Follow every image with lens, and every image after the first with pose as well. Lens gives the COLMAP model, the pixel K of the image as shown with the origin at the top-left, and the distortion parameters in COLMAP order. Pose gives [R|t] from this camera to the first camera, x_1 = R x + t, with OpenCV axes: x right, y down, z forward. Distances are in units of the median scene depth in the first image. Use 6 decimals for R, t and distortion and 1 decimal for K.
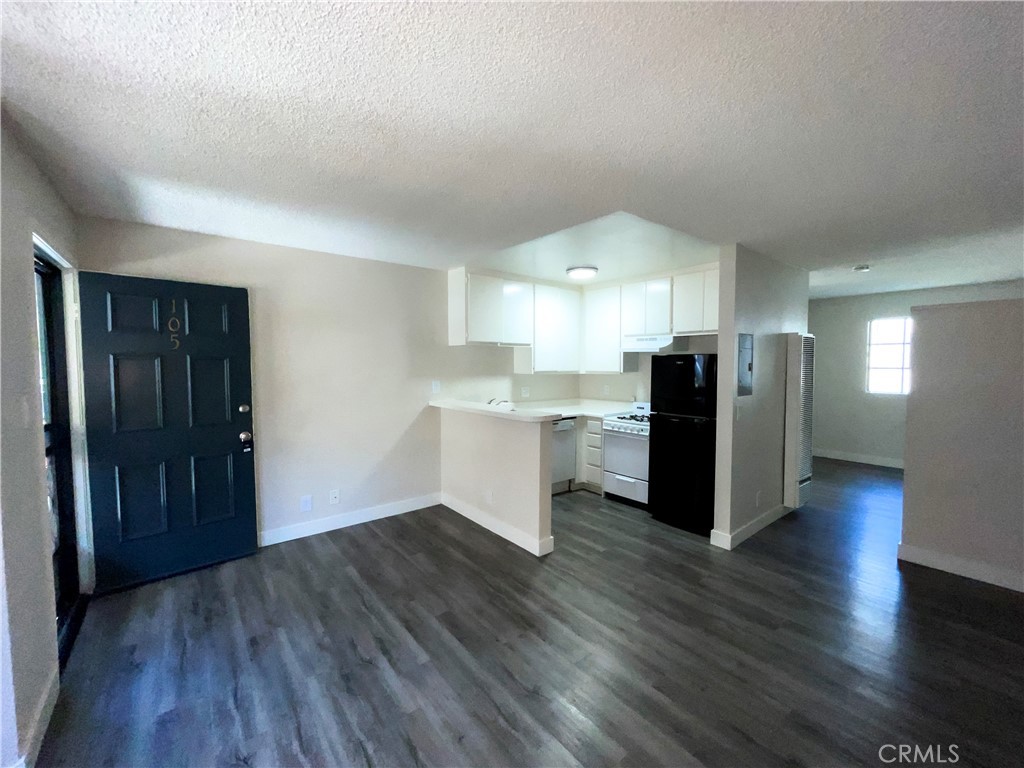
lens RADIAL K [[412.5, 0, 510.8], [0, 412.5, 385.7], [0, 0, 1]] dist [-0.010843, 0.000166]
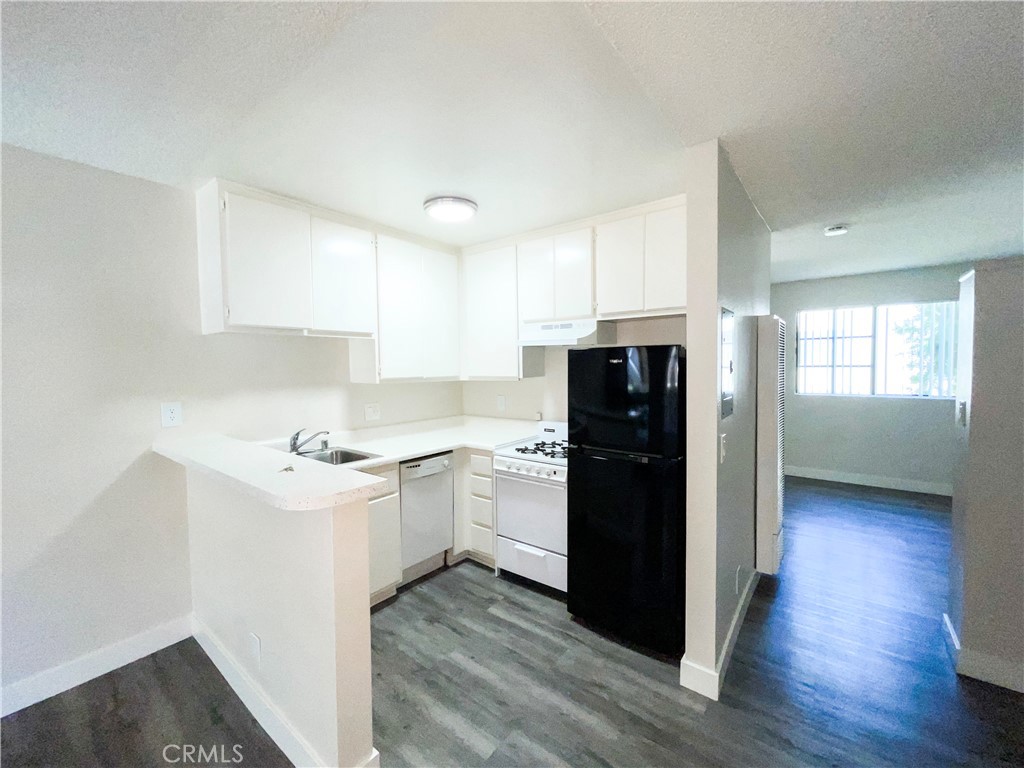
lens RADIAL K [[412.5, 0, 510.5], [0, 412.5, 385.4], [0, 0, 1]] dist [-0.010843, 0.000166]
pose [[0.973281, -0.022918, 0.228470, 0.125871], [0.024493, 0.999692, -0.004062, -0.021564], [-0.228307, 0.009549, 0.973542, 0.447183]]
